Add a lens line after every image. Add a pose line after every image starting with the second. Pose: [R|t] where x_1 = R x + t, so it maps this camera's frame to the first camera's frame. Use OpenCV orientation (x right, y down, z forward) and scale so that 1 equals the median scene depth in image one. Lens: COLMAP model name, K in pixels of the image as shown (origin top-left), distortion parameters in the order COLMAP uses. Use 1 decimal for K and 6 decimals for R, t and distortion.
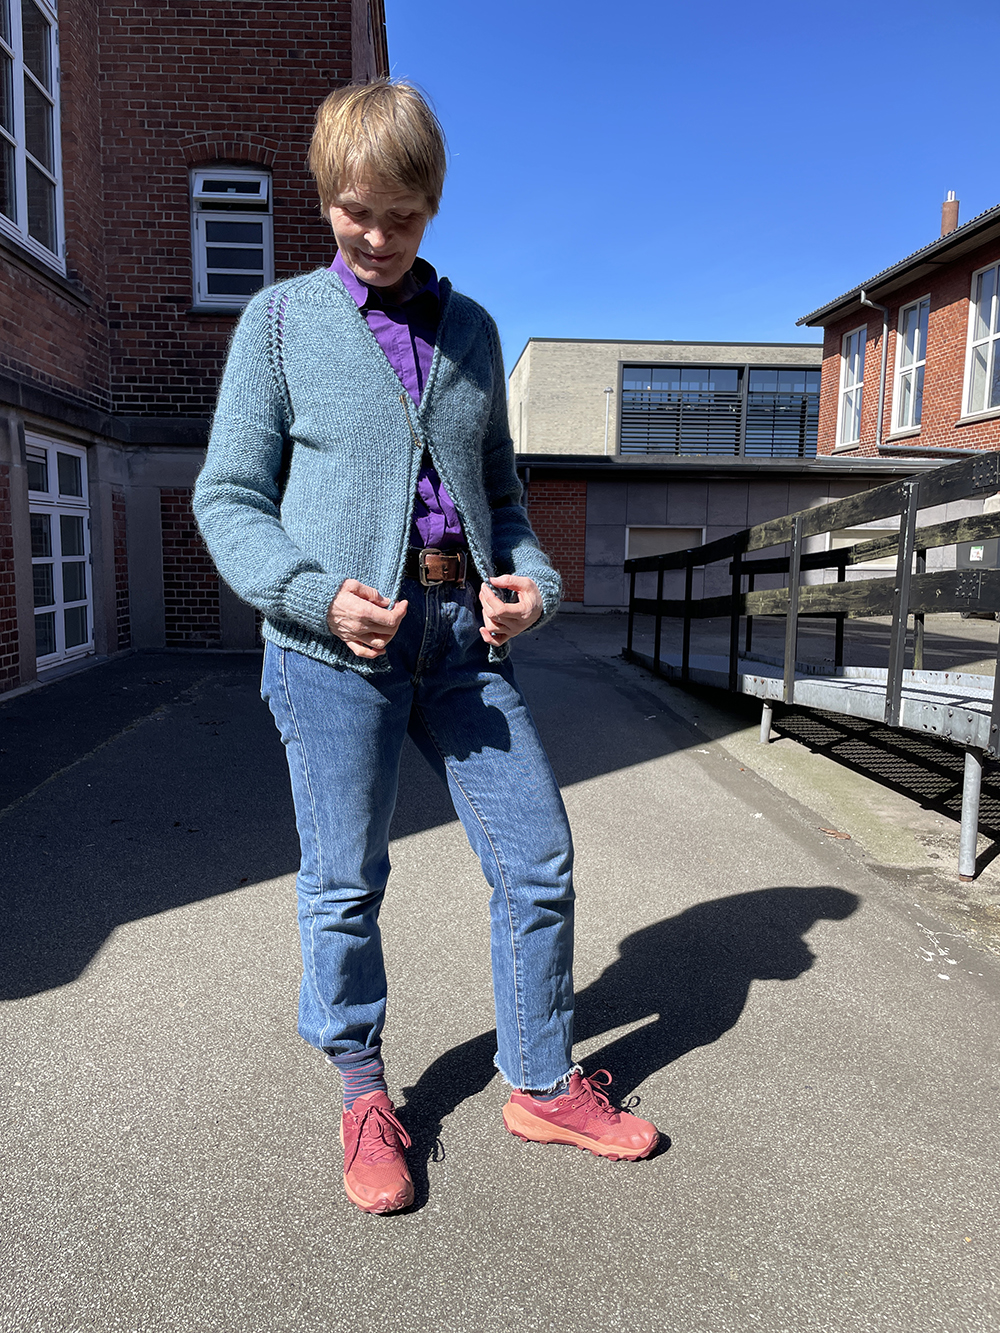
lens RADIAL K [[1001.7, 0, 461.5], [0, 1001.7, 666.9], [0, 0, 1]] dist [0.182498, -0.203032]
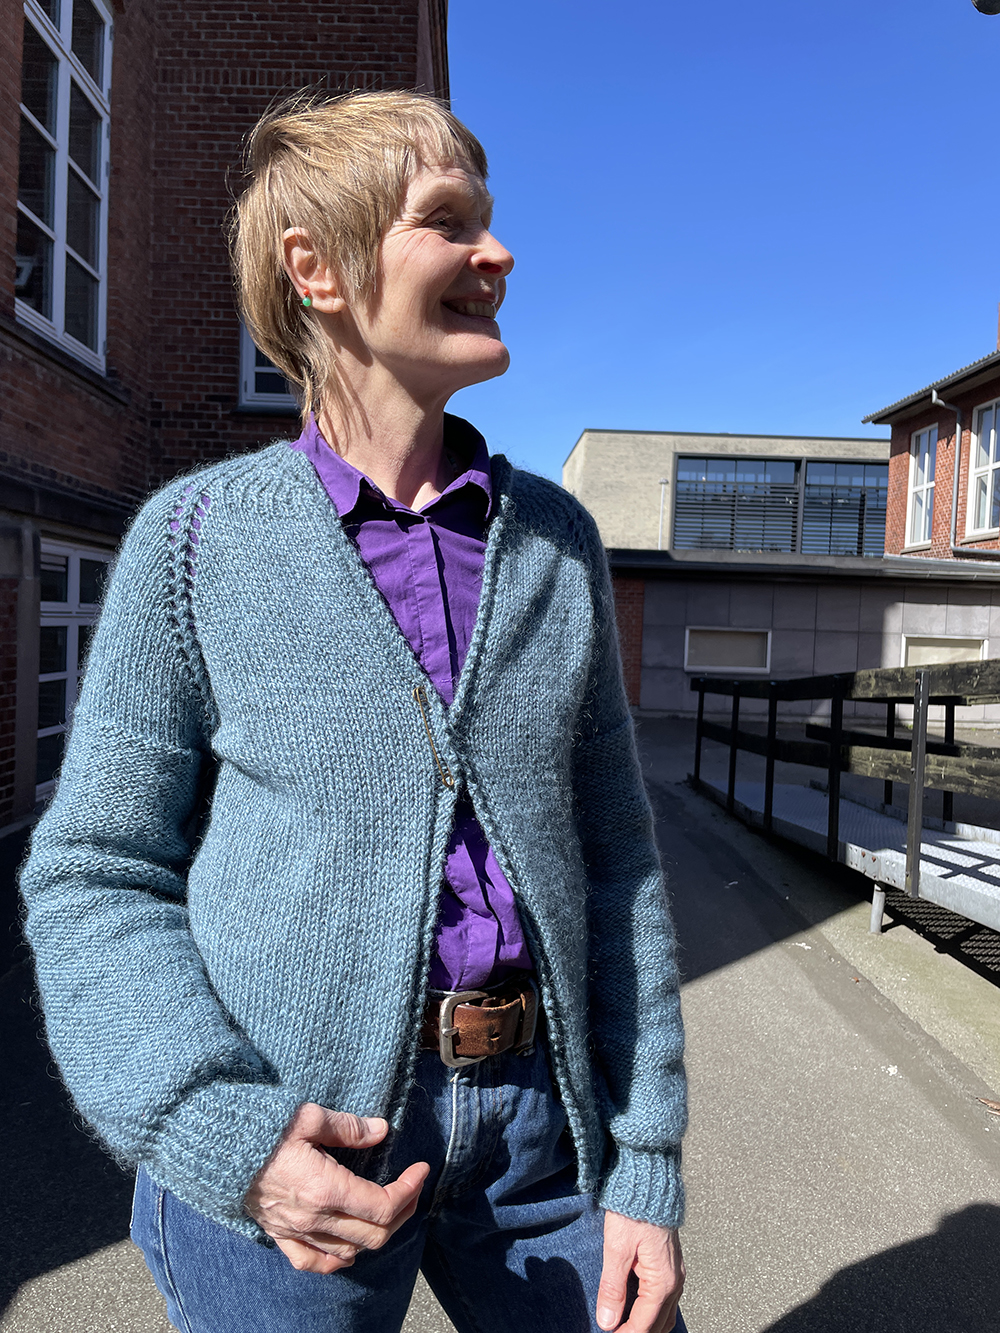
lens RADIAL K [[1001.7, 0, 461.5], [0, 1001.7, 666.9], [0, 0, 1]] dist [0.182498, -0.203032]
pose [[0.998501, 0.026924, -0.047663, -0.002568], [-0.030533, 0.996587, -0.076689, -0.046301], [0.045435, 0.078029, 0.995915, 0.094197]]
